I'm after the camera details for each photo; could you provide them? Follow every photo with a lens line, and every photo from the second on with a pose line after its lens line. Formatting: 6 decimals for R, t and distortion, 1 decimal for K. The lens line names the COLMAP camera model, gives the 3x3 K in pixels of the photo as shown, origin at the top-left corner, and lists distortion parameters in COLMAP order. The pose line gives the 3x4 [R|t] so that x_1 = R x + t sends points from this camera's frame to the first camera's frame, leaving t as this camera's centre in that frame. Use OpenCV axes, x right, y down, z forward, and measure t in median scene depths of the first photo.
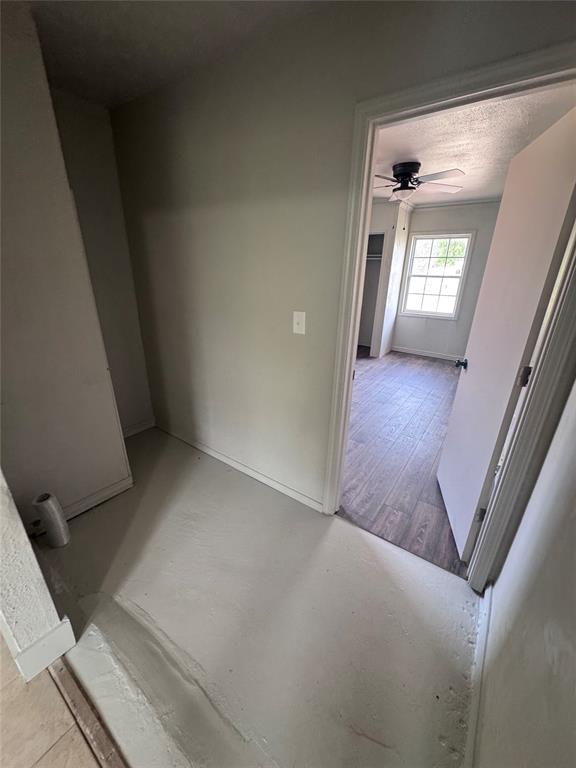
lens RADIAL K [[305.8, 0, 287.7], [0, 305.8, 384.4], [0, 0, 1]] dist [0.002570, 0.000985]
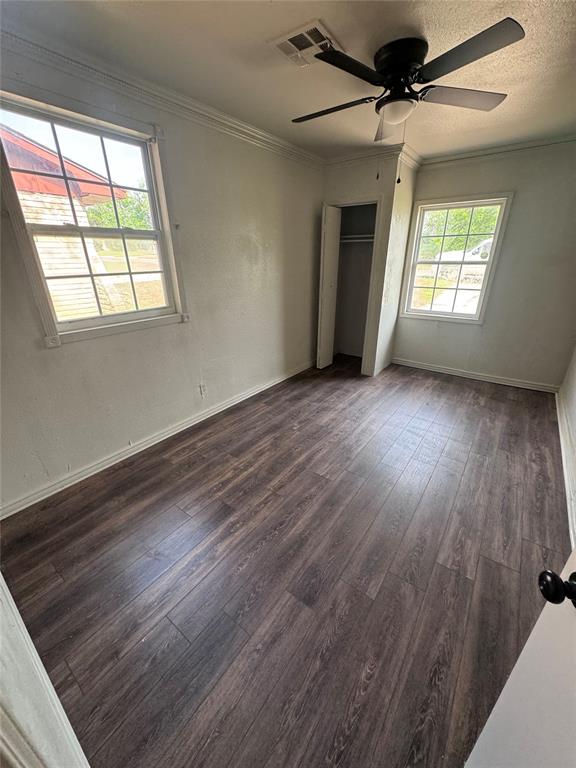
lens RADIAL K [[305.8, 0, 289.5], [0, 305.8, 384.3], [0, 0, 1]] dist [0.002570, 0.000985]
pose [[0.999499, -0.014488, -0.028142, 0.121939], [0.015490, 0.999242, 0.035706, -0.101115], [0.027604, -0.036124, 0.998966, 0.267115]]
